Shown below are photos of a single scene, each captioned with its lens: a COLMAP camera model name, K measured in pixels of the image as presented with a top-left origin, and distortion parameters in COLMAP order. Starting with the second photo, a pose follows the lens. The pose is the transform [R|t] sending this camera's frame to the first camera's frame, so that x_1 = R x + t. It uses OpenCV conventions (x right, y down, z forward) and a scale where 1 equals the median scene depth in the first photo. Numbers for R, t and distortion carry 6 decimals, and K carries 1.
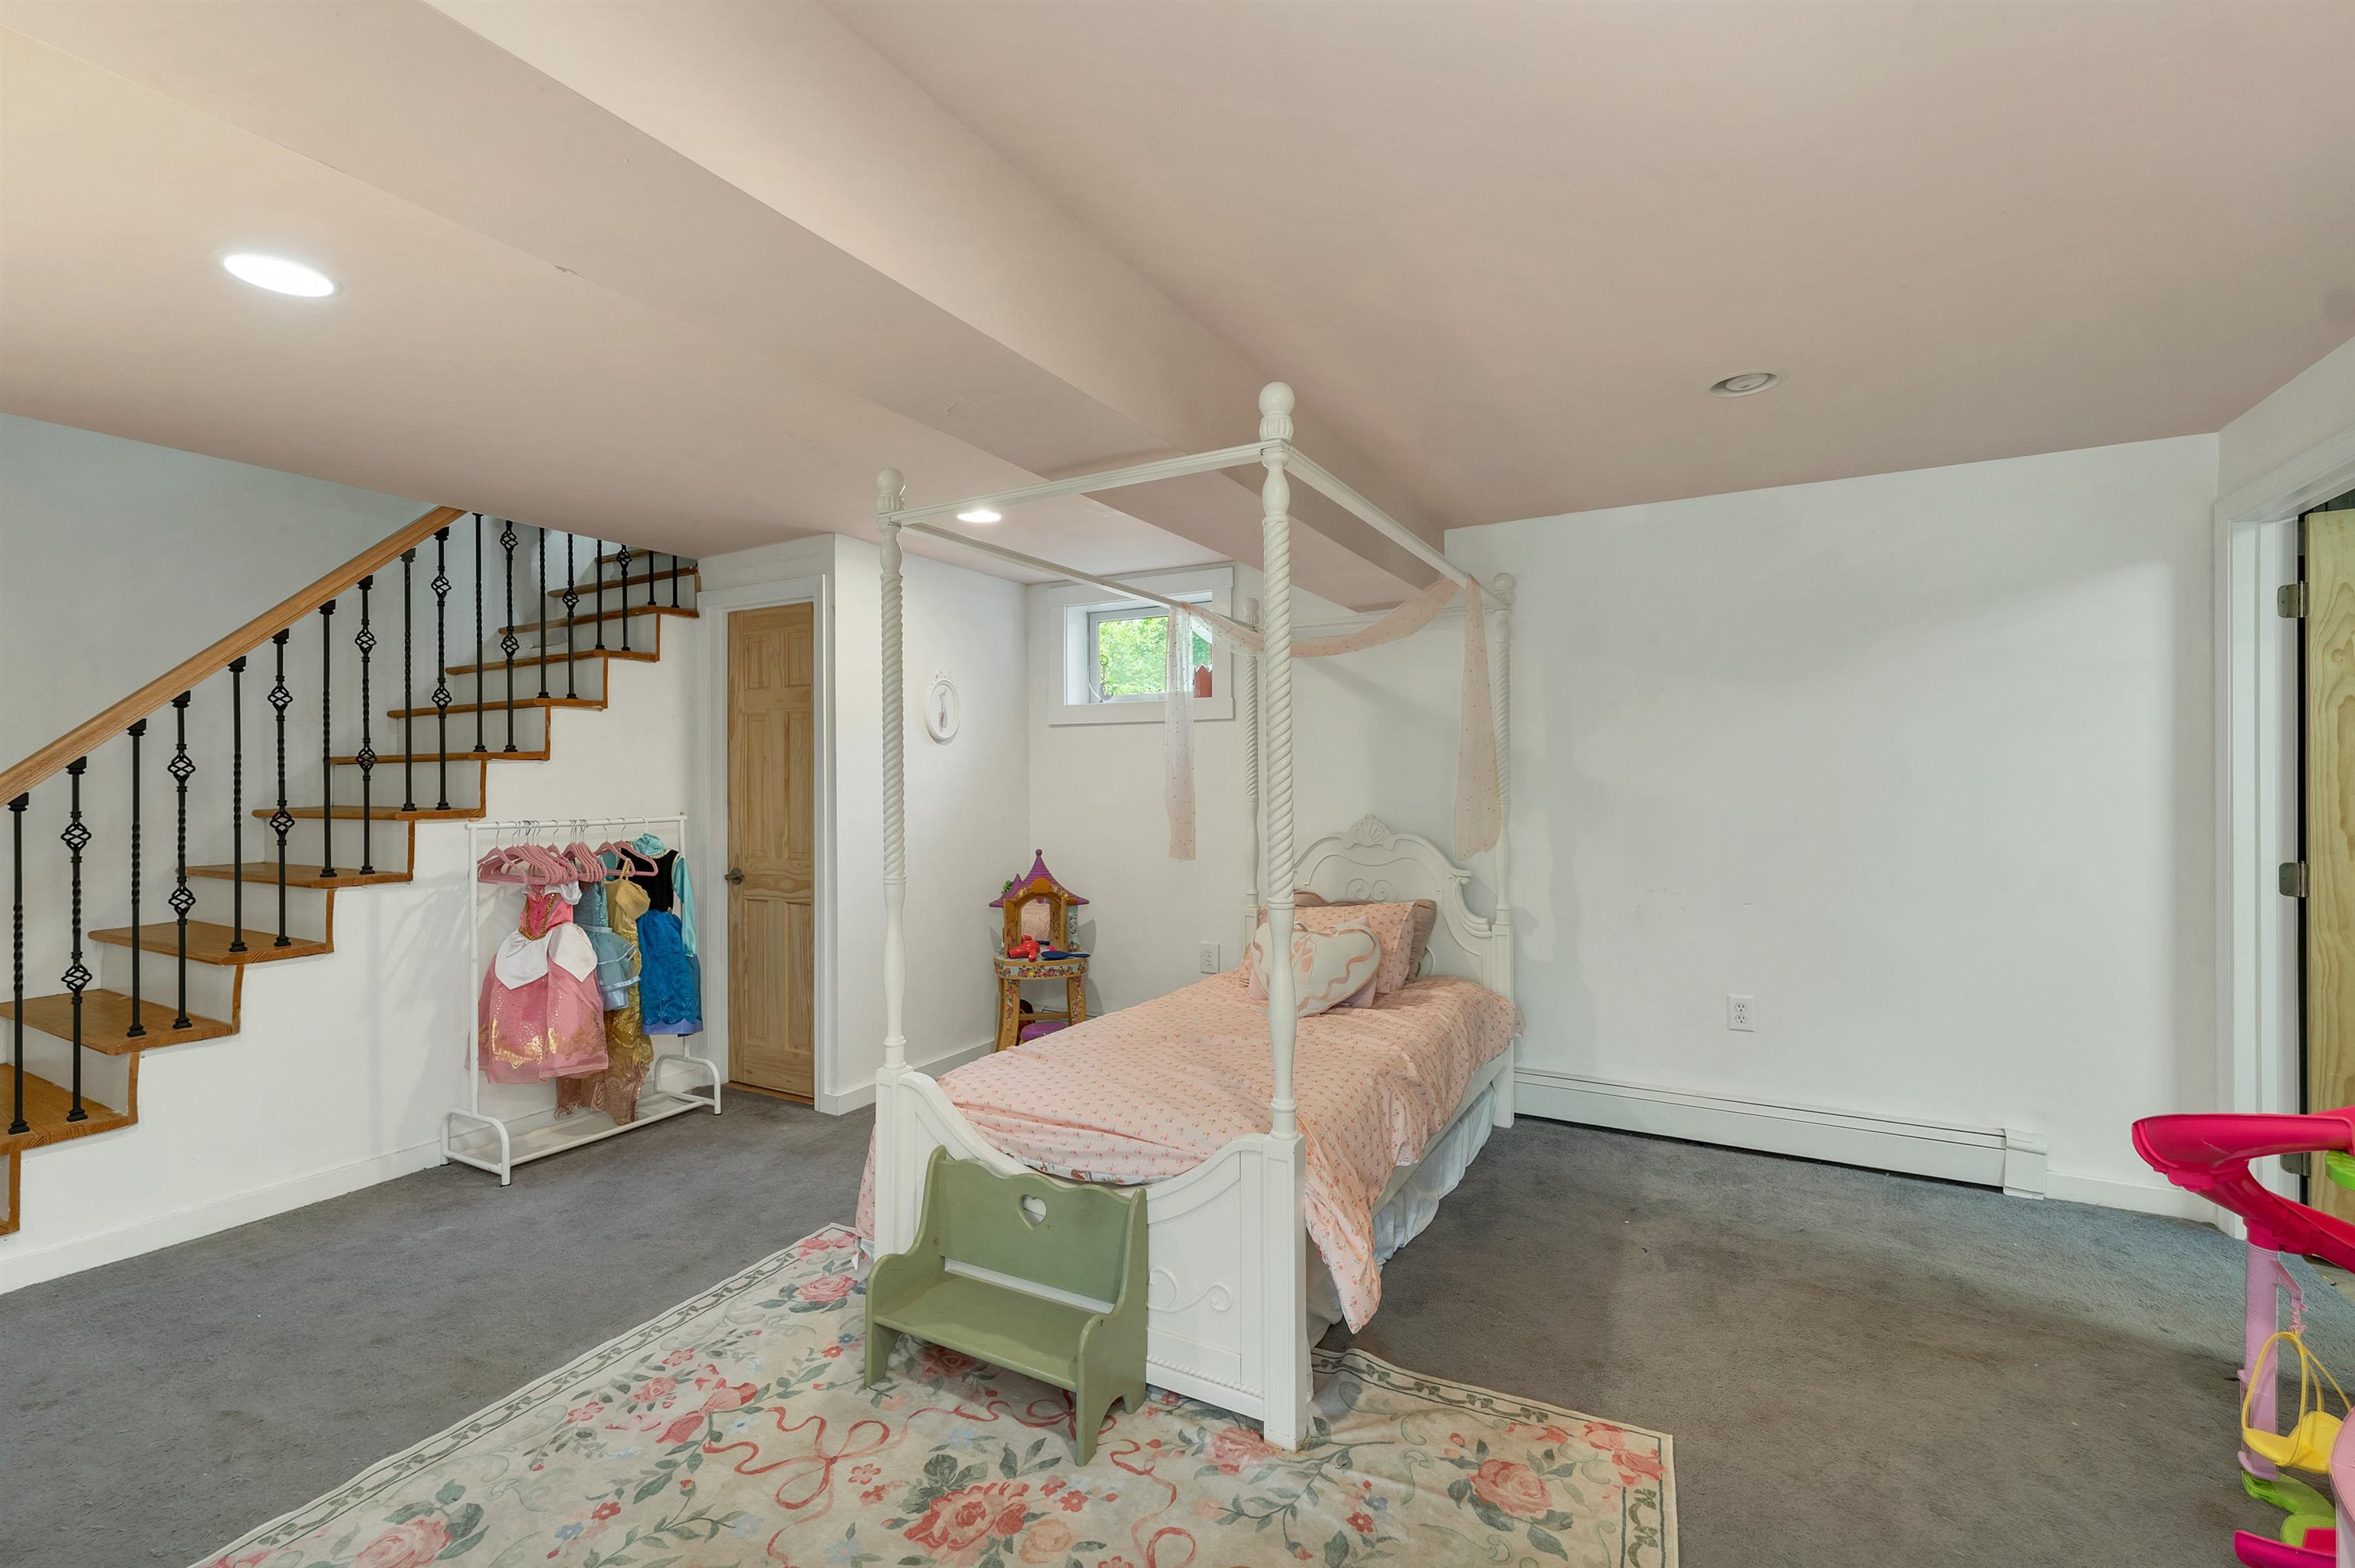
lens RADIAL K [[1018.9, 0, 1171.7], [0, 1018.9, 786.7], [0, 0, 1]] dist [0.000446, -0.000275]
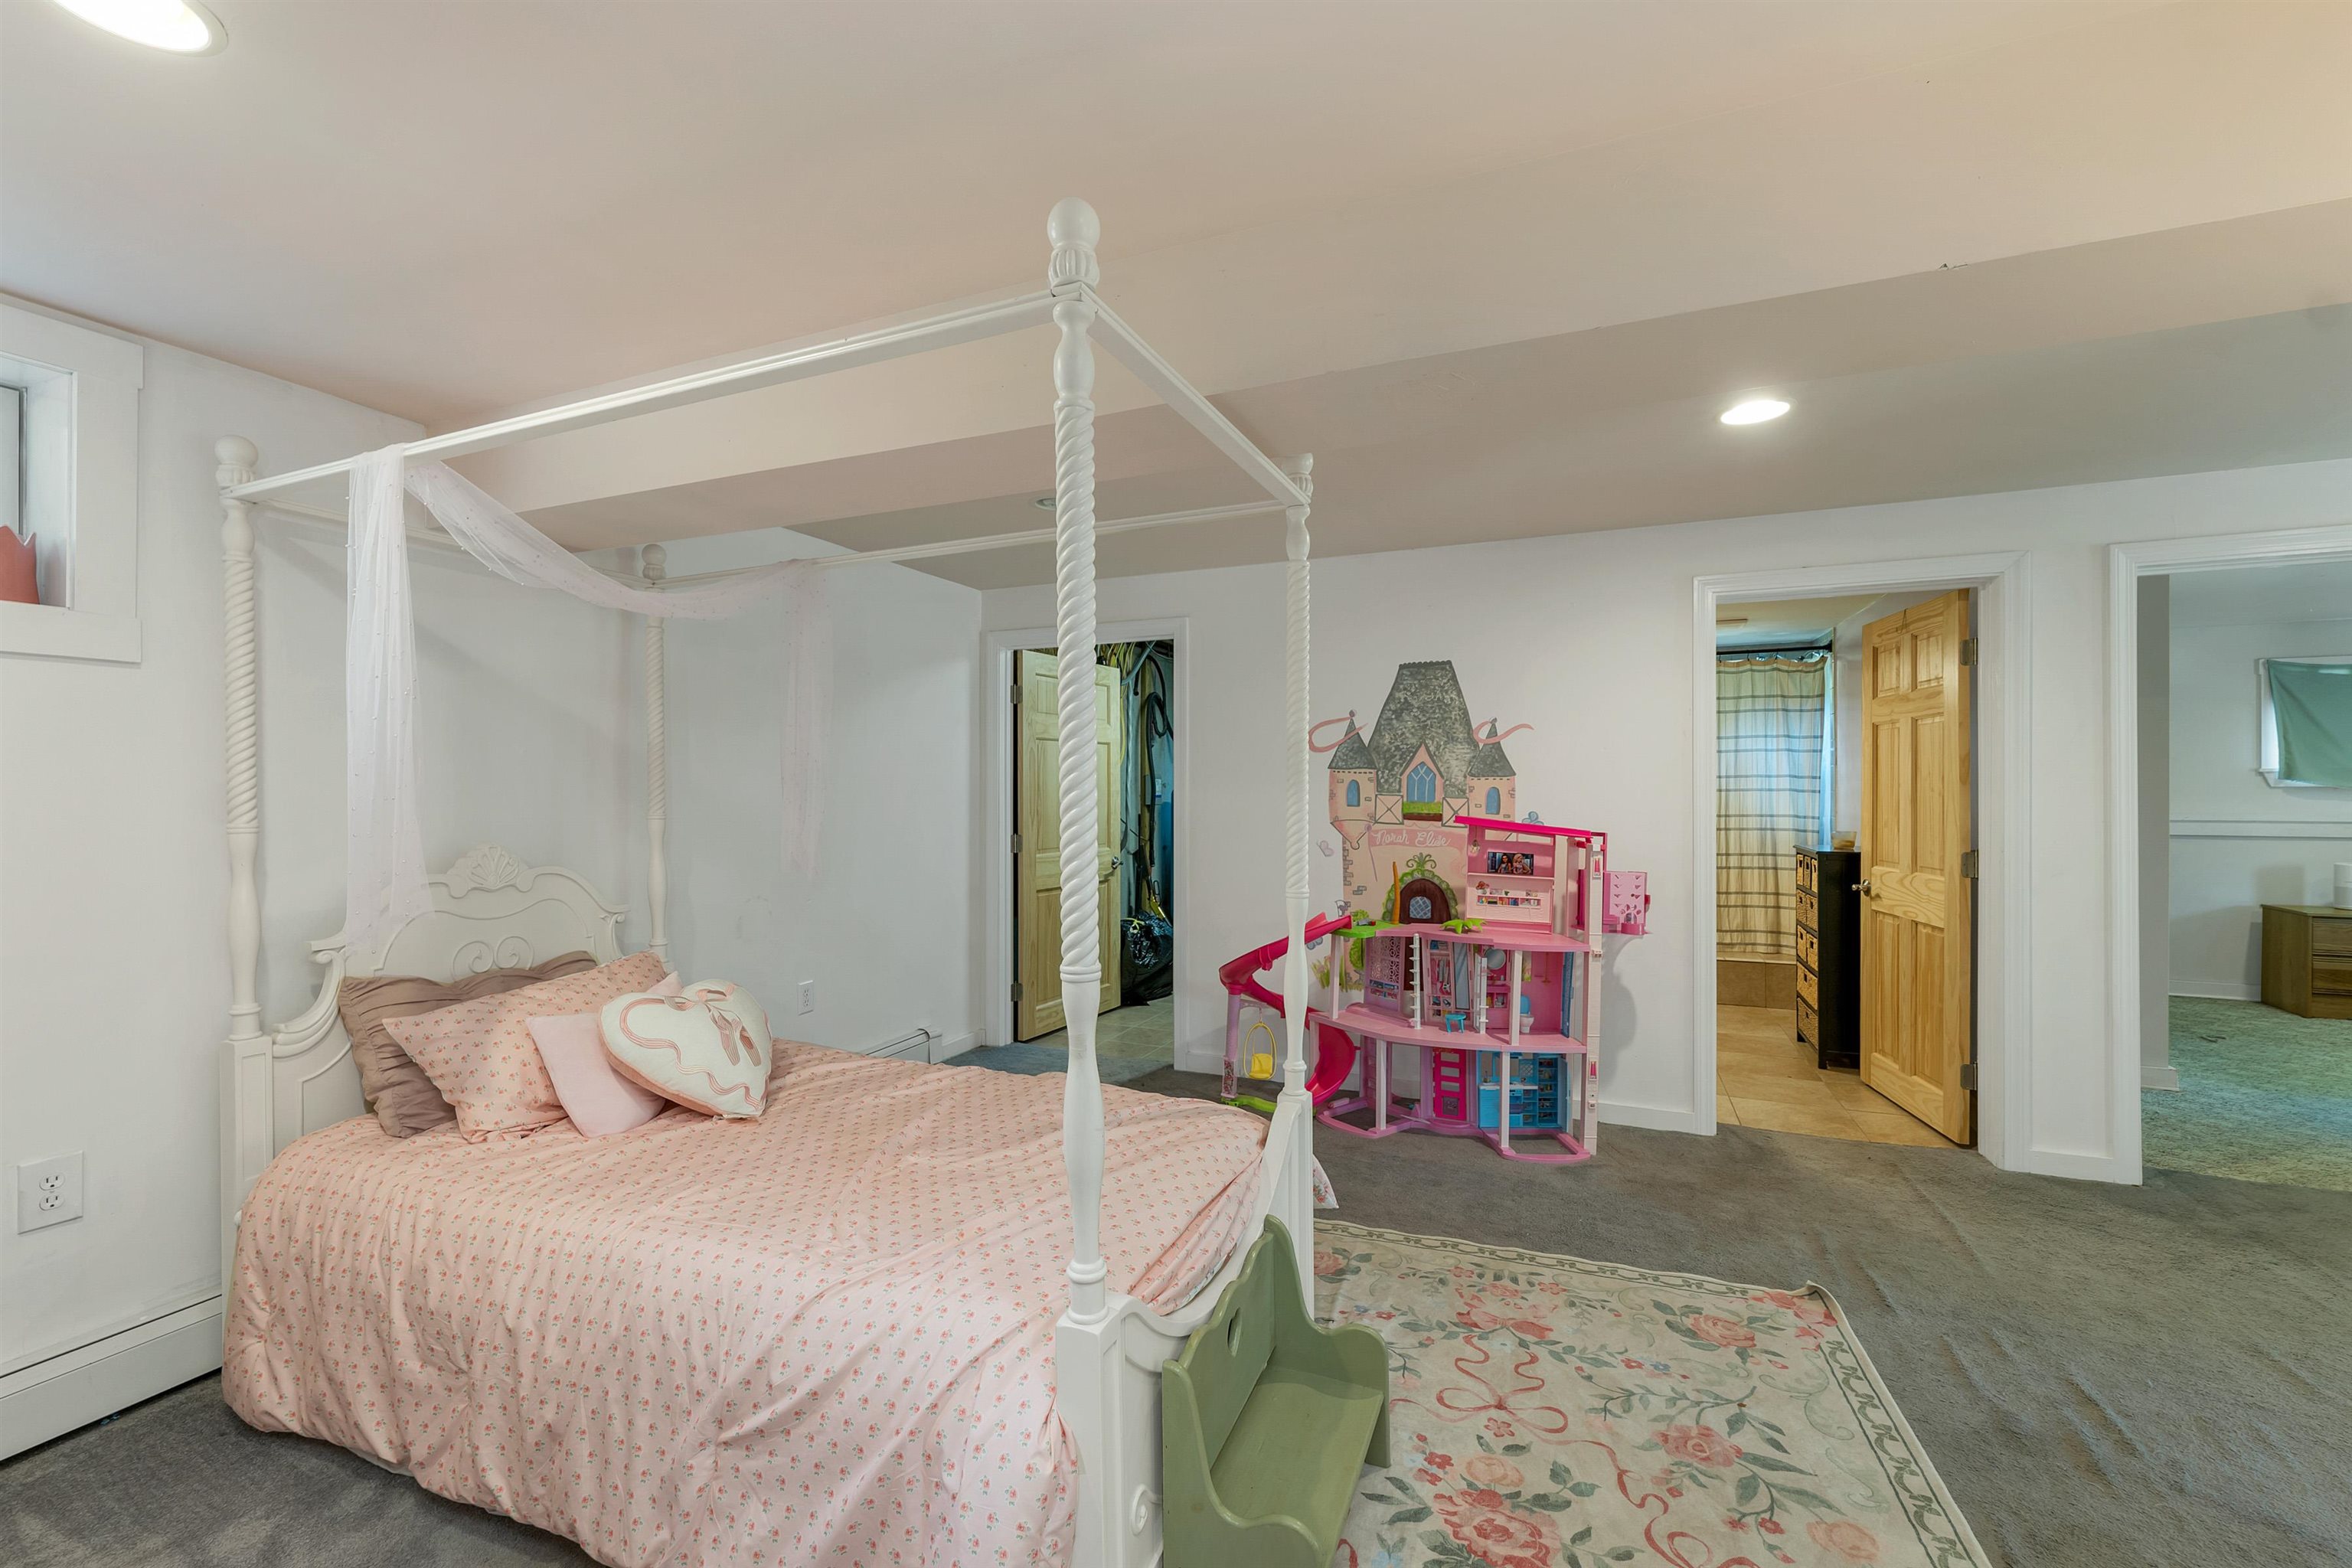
lens RADIAL K [[984.7, 0, 1167.3], [0, 984.7, 793.4], [0, 0, 1]] dist [0.003037, 0.000028]
pose [[-0.105291, -0.001757, 0.994440, -0.585115], [0.006693, 0.999975, 0.002475, -0.002593], [-0.994419, 0.006916, -0.105276, 0.740992]]
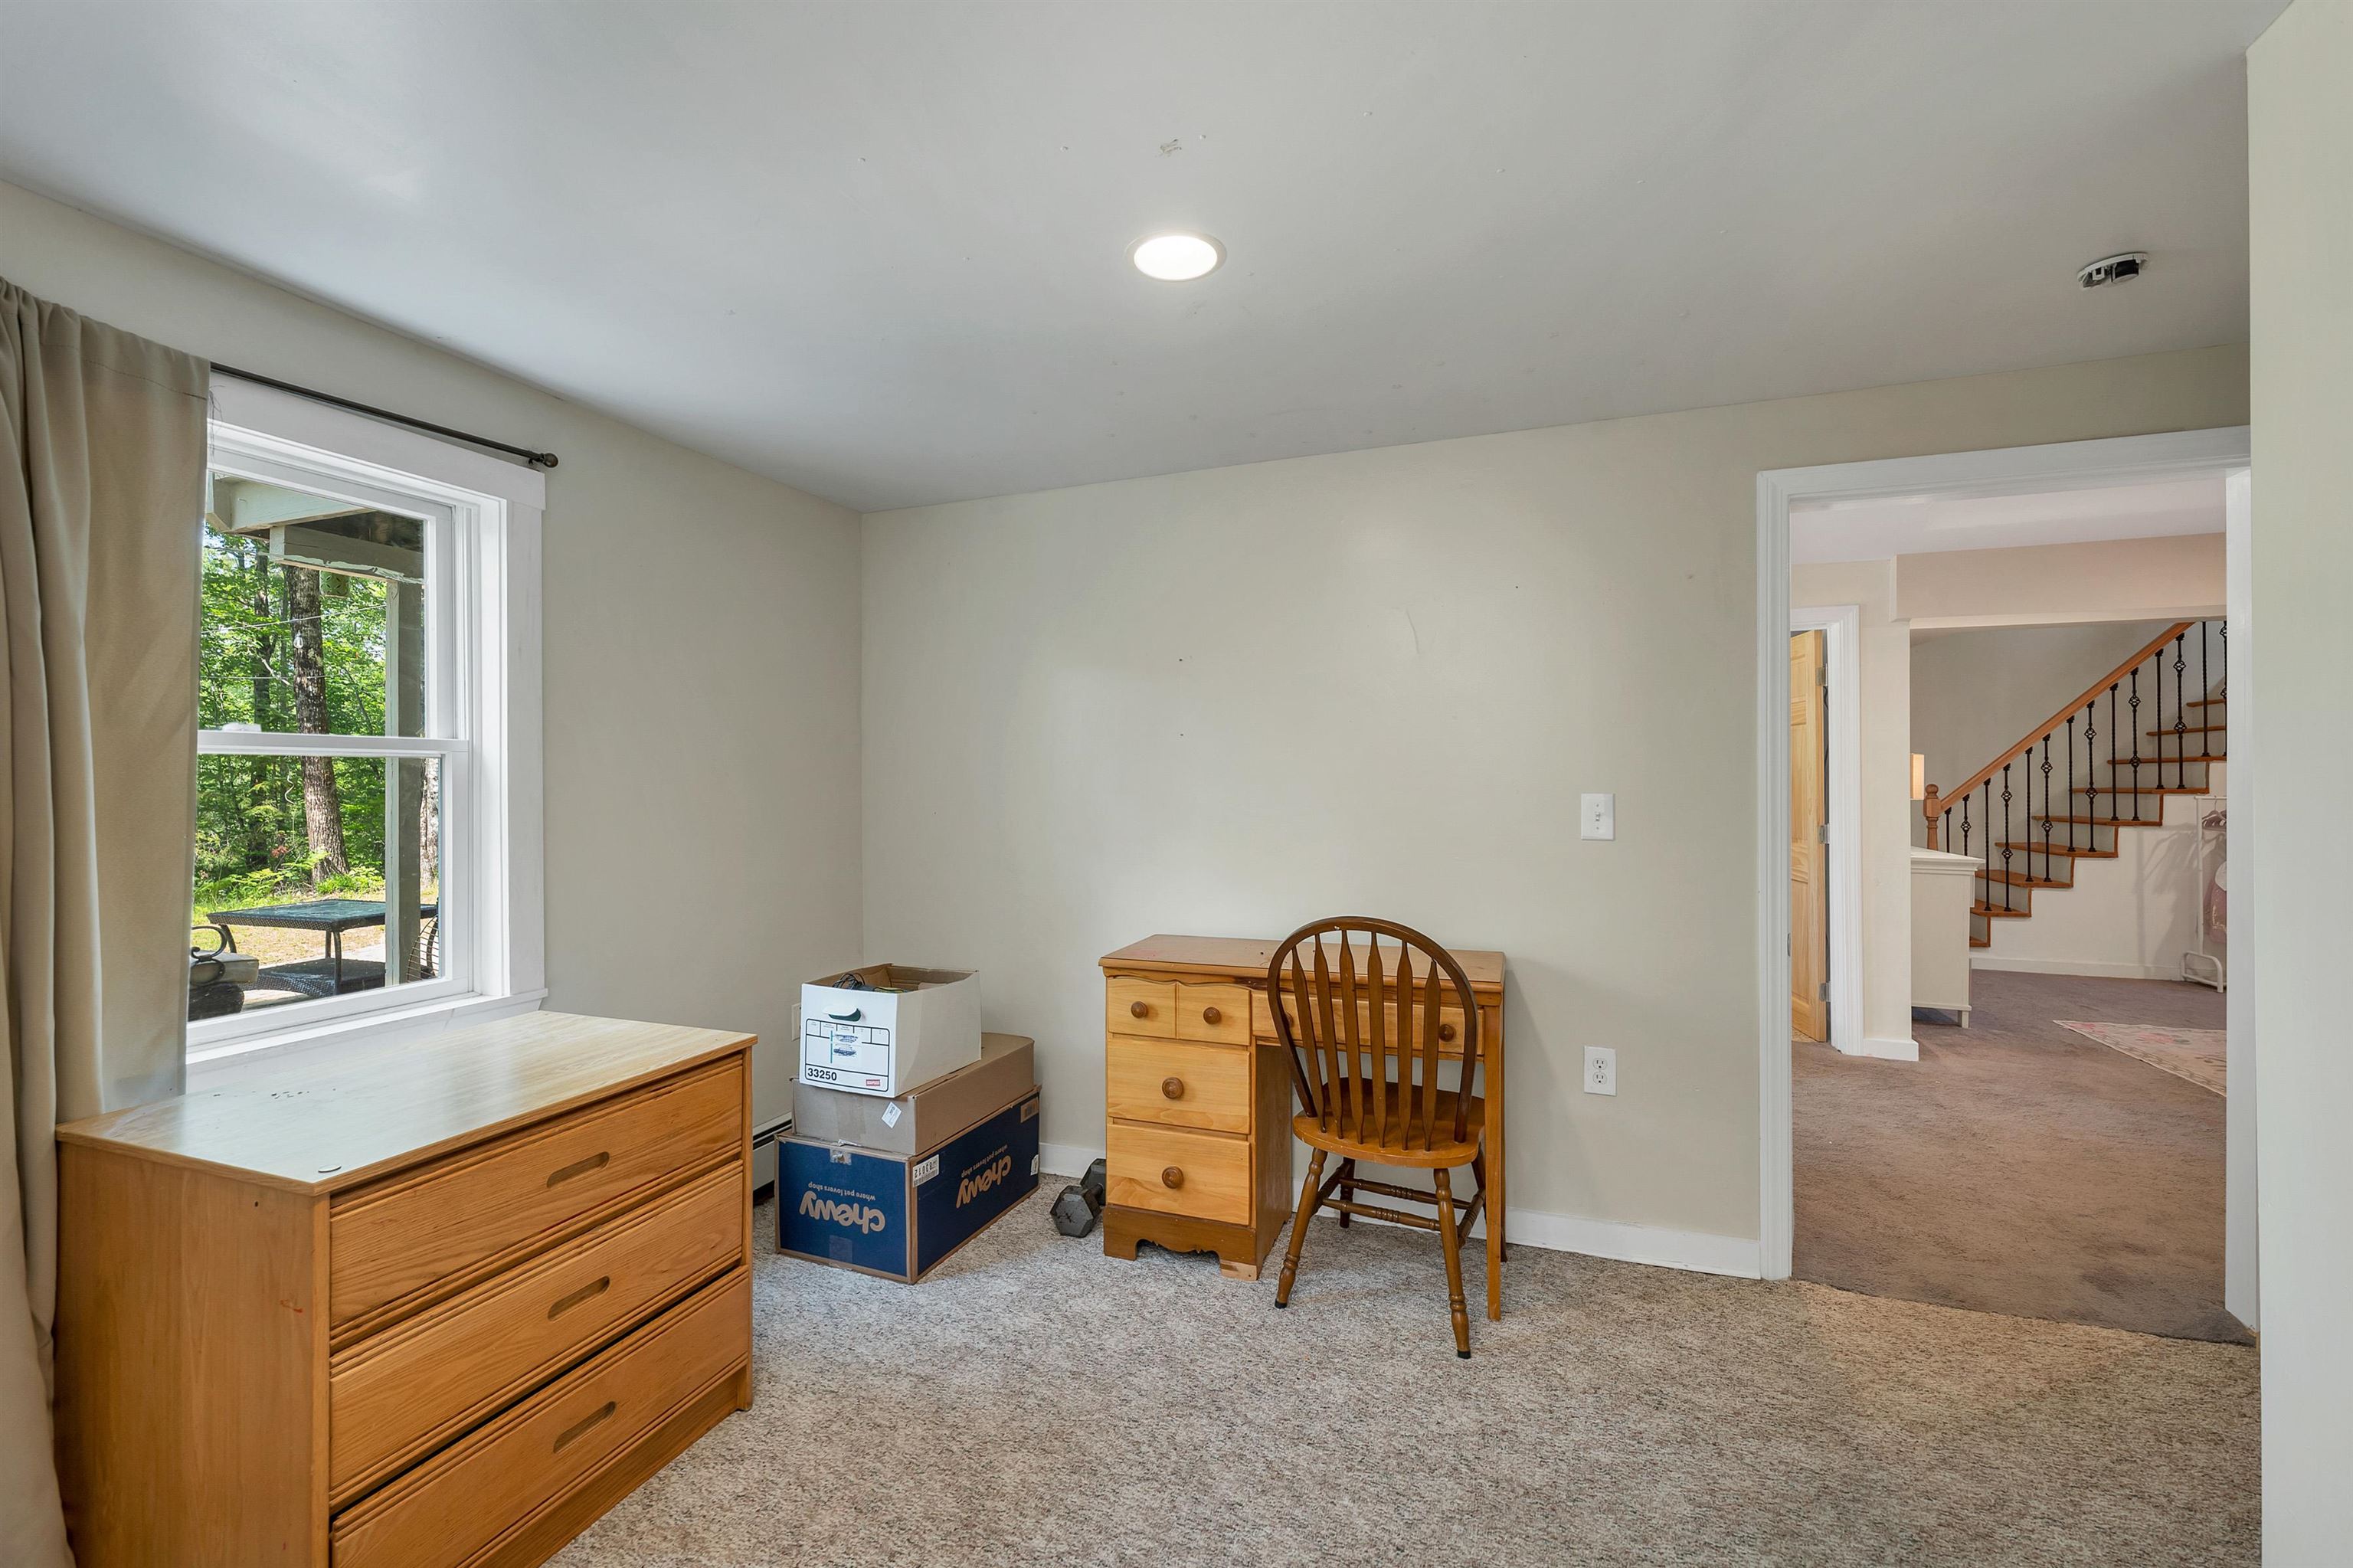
lens RADIAL K [[1016.9, 0, 1166.4], [0, 1016.9, 773.1], [0, 0, 1]] dist [-0.028259, 0.015230]
pose [[0.149674, -0.000619, -0.988735, 0.811116], [0.000165, 1.000000, -0.000601, -0.004755], [0.988735, -0.000074, 0.149674, -1.093646]]
